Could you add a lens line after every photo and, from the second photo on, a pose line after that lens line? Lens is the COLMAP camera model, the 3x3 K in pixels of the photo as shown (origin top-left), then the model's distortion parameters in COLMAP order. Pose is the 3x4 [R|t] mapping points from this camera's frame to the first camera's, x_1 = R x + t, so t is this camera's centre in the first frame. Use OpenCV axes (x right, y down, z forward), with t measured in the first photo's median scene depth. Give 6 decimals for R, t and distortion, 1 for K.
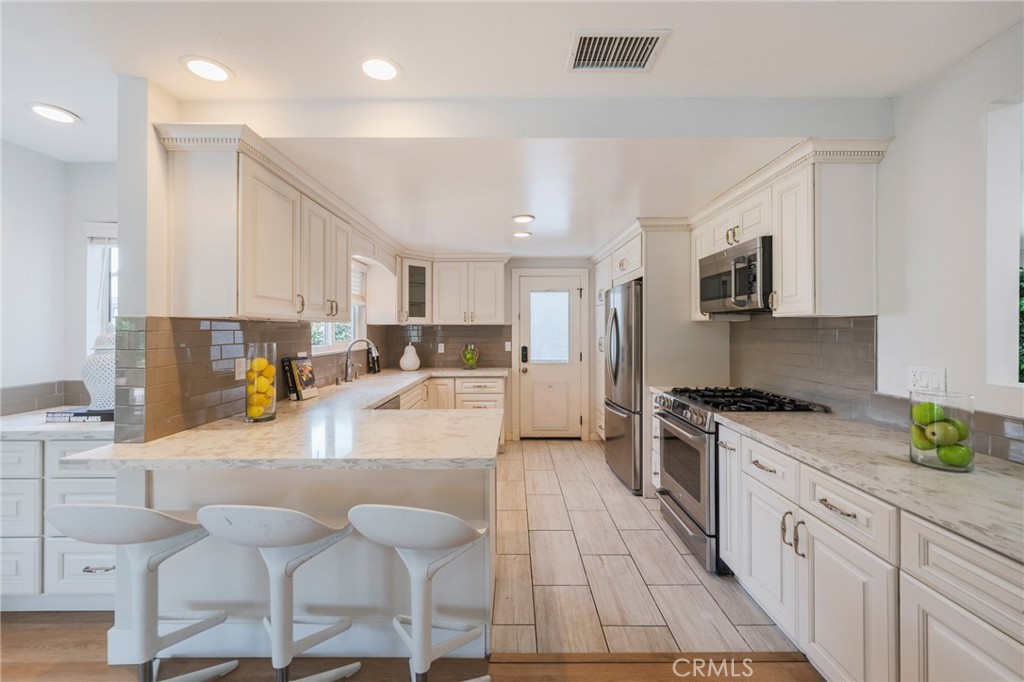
lens RADIAL K [[415.2, 0, 516.0], [0, 415.2, 327.4], [0, 0, 1]] dist [-0.005832, -0.000529]
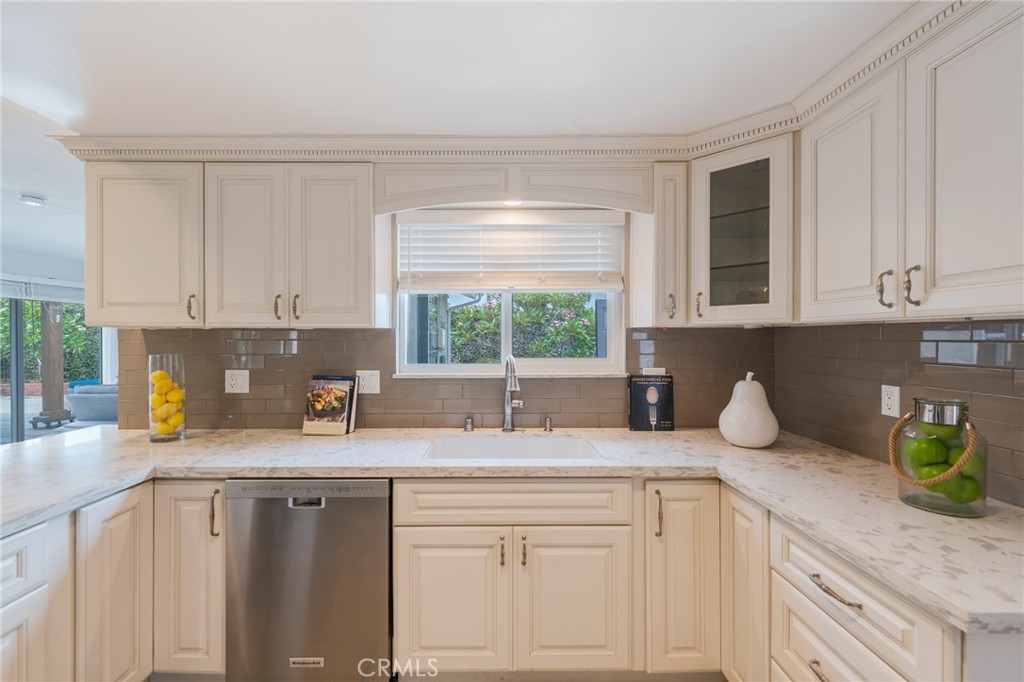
lens RADIAL K [[415.2, 0, 497.0], [0, 415.2, 341.9], [0, 0, 1]] dist [-0.005832, -0.000529]
pose [[-0.004885, 0.013207, -0.999901, 0.143264], [0.007390, 0.999886, 0.013171, 0.001866], [0.999961, -0.007325, -0.004982, 0.872009]]
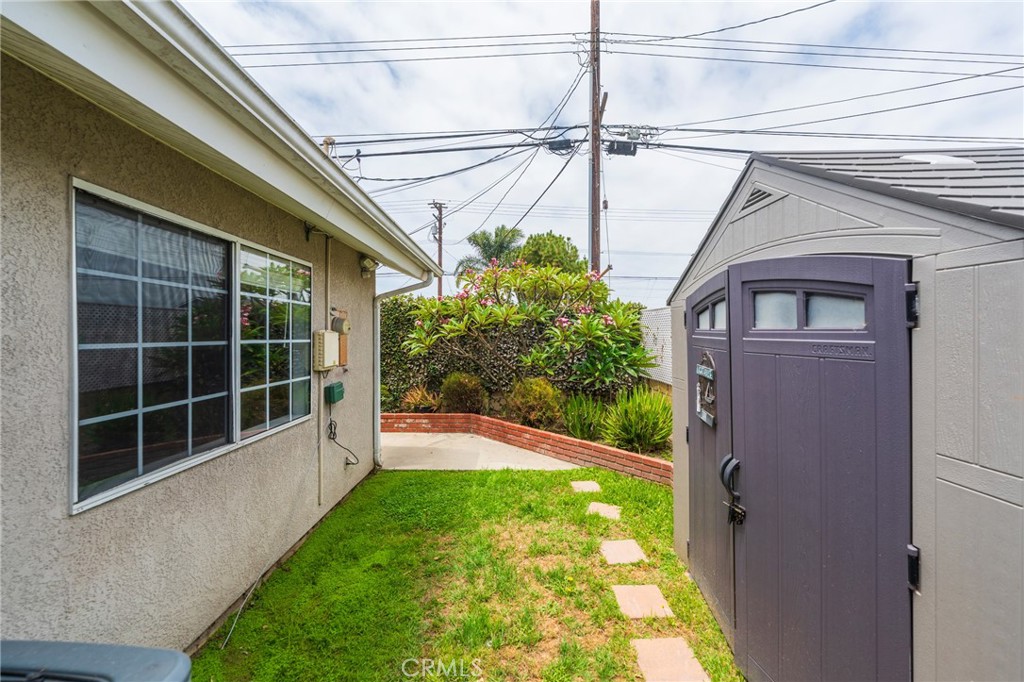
lens RADIAL K [[415.2, 0, 513.4], [0, 415.2, 339.8], [0, 0, 1]] dist [-0.005832, -0.000529]
pose [[-0.003921, 0.005496, -0.999977, -0.703838], [0.004234, 0.999976, 0.005479, -0.015698], [0.999983, -0.004212, -0.003944, 1.019926]]
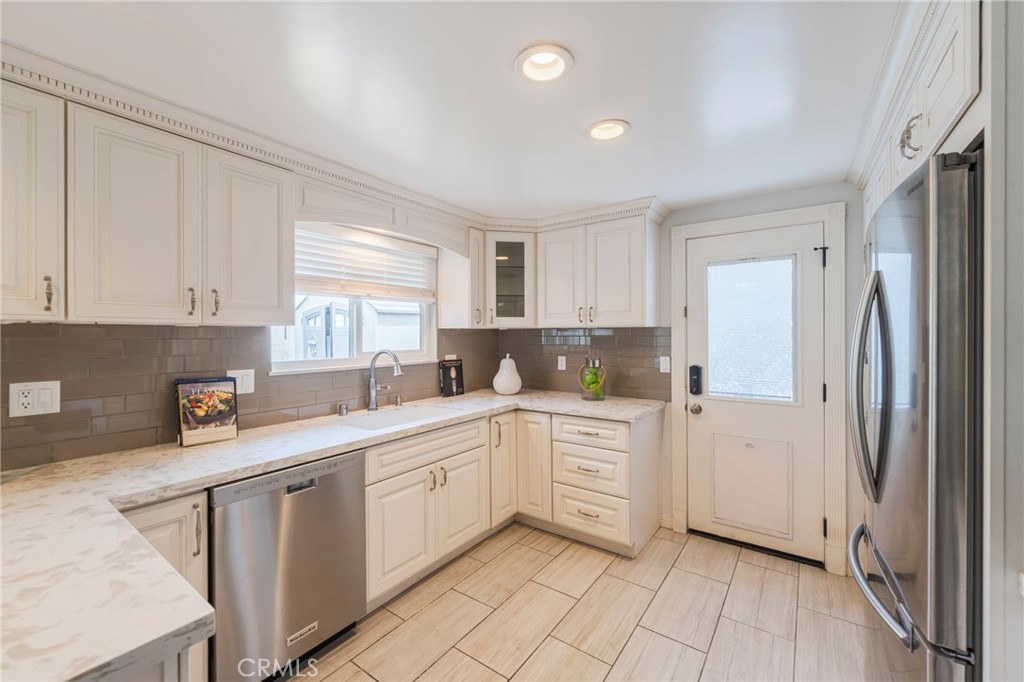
lens RADIAL K [[415.2, 0, 510.6], [0, 415.2, 335.5], [0, 0, 1]] dist [-0.005832, -0.000529]
pose [[0.806878, 0.001244, -0.590717, 0.178525], [0.005116, 0.999946, 0.009093, -0.000761], [0.590696, -0.010359, 0.806828, 0.503151]]
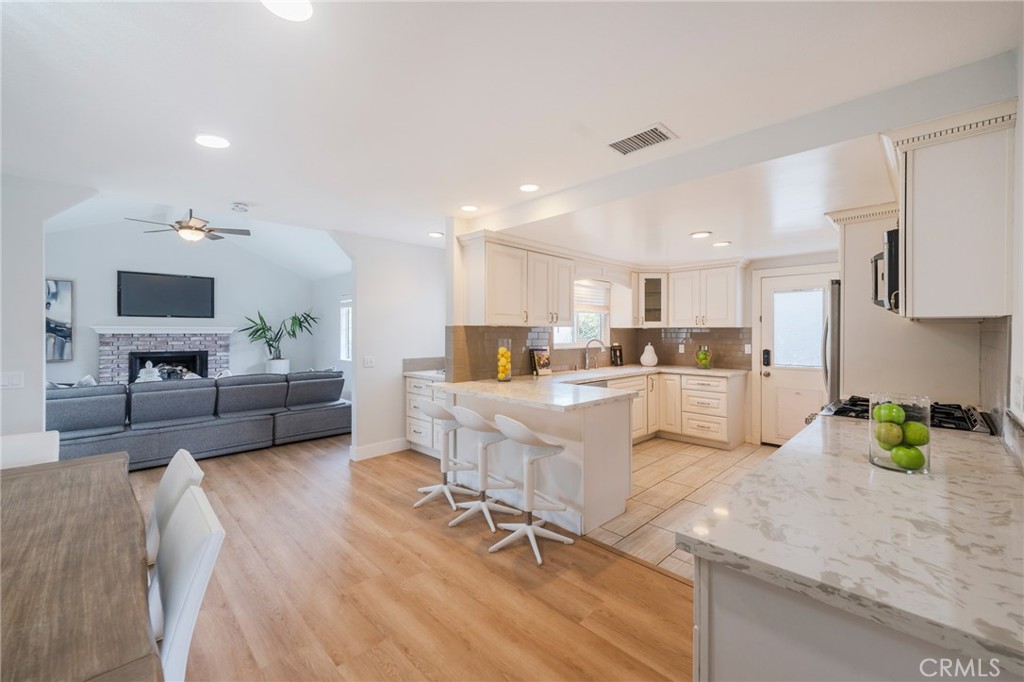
lens RADIAL K [[415.2, 0, 509.9], [0, 415.2, 333.4], [0, 0, 1]] dist [-0.005832, -0.000529]
pose [[0.695342, 0.004937, -0.718662, 0.364195], [0.001221, 0.999967, 0.008052, -0.001022], [0.718678, -0.006476, 0.695313, -0.129142]]
